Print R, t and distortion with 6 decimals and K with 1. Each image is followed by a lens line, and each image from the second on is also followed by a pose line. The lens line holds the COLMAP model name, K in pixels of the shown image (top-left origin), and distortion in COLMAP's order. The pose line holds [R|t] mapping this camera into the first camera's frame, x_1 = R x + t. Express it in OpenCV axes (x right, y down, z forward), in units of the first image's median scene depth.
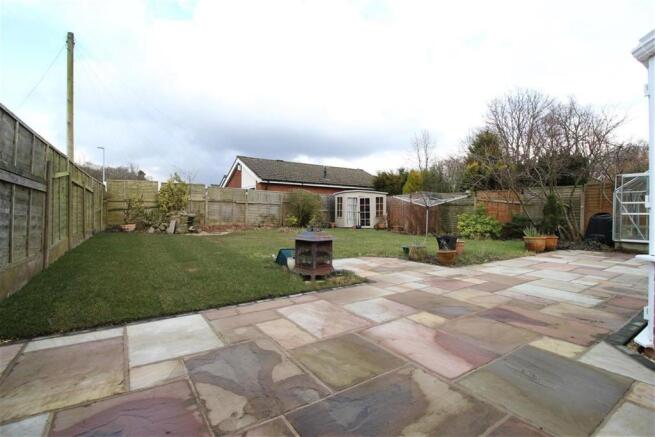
lens RADIAL K [[298.2, 0, 329.1], [0, 298.2, 215.9], [0, 0, 1]] dist [-0.018879, -0.000376]
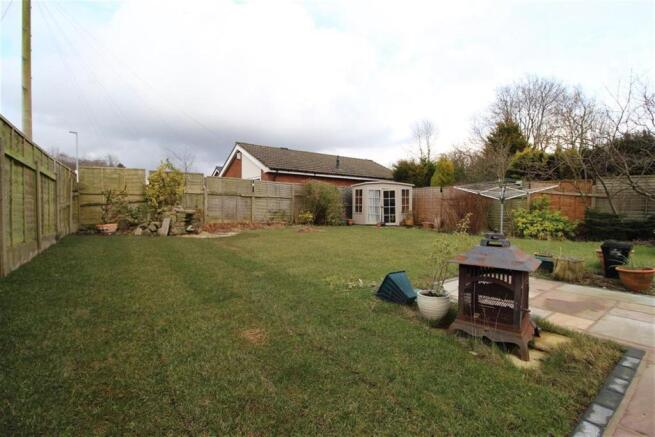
lens RADIAL K [[298.2, 0, 325.9], [0, 298.2, 213.8], [0, 0, 1]] dist [-0.018879, -0.000376]
pose [[0.999132, -0.004369, 0.041437, -0.117892], [0.003923, 0.999934, 0.010838, -0.002765], [-0.041482, -0.010666, 0.999082, 0.172062]]
